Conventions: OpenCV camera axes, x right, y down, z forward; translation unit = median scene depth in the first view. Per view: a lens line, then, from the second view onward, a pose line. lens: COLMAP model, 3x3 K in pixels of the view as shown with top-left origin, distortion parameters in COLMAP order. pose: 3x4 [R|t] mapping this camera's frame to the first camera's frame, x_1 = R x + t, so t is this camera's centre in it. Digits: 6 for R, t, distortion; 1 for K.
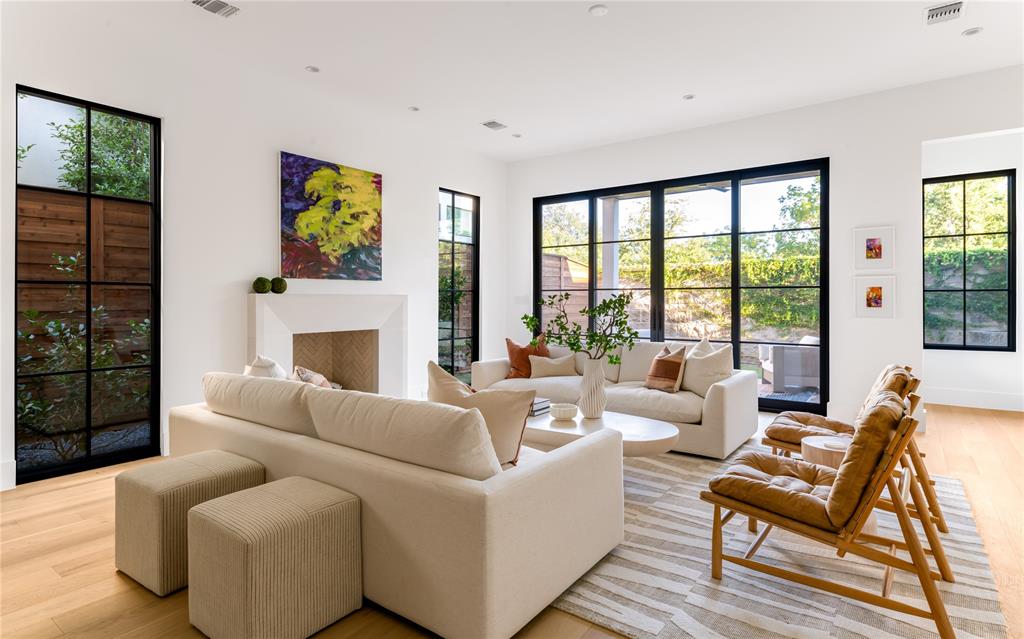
lens RADIAL K [[525.3, 0, 512.7], [0, 525.3, 299.2], [0, 0, 1]] dist [0.003013, 0.000128]
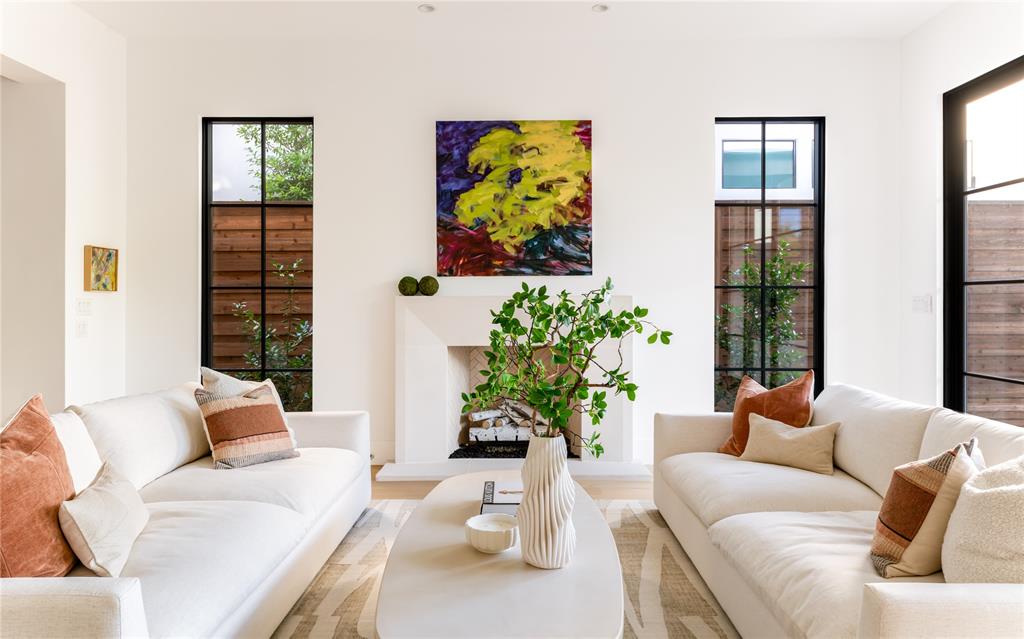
lens RADIAL K [[664.8, 0, 511.3], [0, 664.8, 301.1], [0, 0, 1]] dist [-0.001264, -0.003672]
pose [[0.588891, -0.002260, -0.808209, 0.418851], [0.001088, 0.999997, -0.002004, -0.000113], [0.808212, 0.000301, 0.588892, 0.439778]]
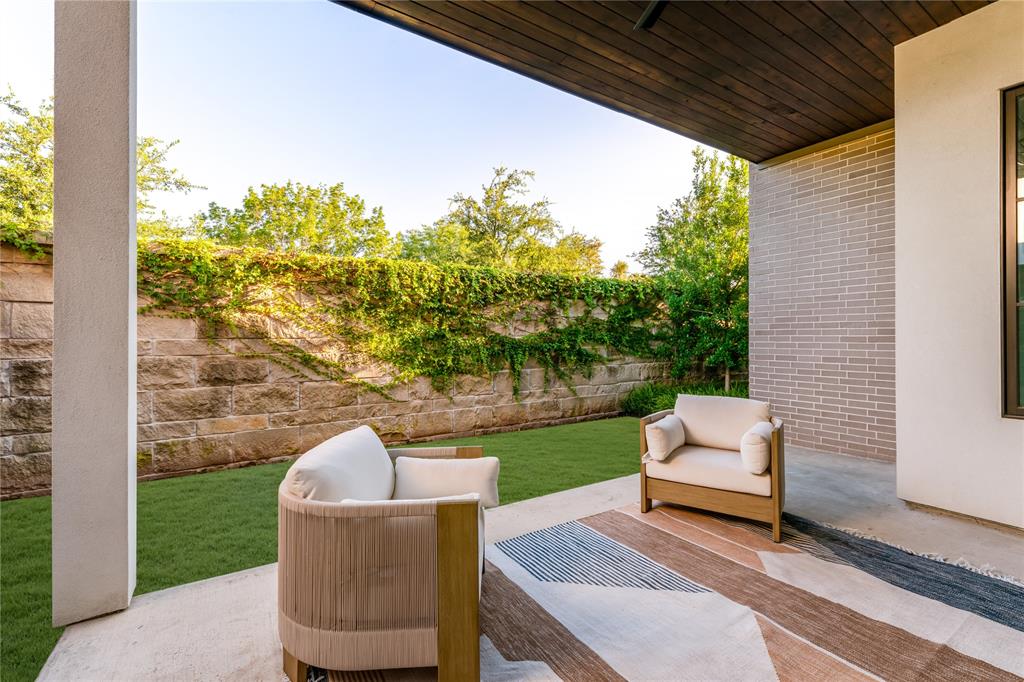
lens RADIAL K [[439.4, 0, 512.0], [0, 439.4, 341.0], [0, 0, 1]] dist [0.000059, -0.000061]
pose [[0.359571, -0.007014, 0.933091, 0.133484], [0.001690, 0.999975, 0.006865, 0.017828], [-0.933116, -0.000891, 0.359574, 1.468960]]
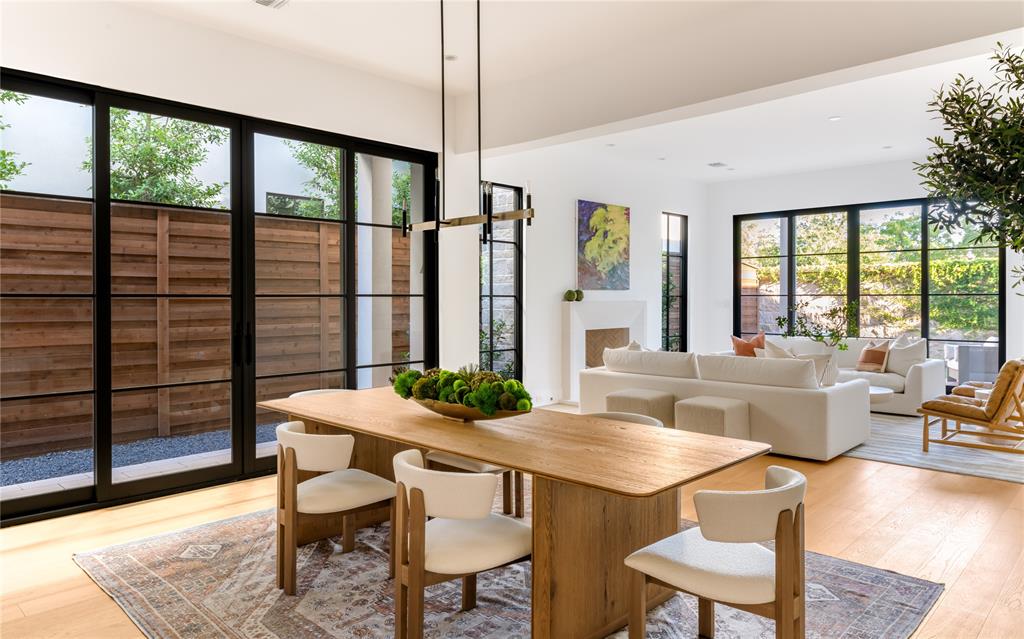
lens RADIAL K [[664.8, 0, 511.3], [0, 664.8, 301.1], [0, 0, 1]] dist [-0.001264, -0.003672]
pose [[0.990988, -0.000852, -0.133948, -0.344205], [0.001738, 0.999977, 0.006498, -0.020802], [0.133940, -0.006672, 0.990967, -0.702693]]
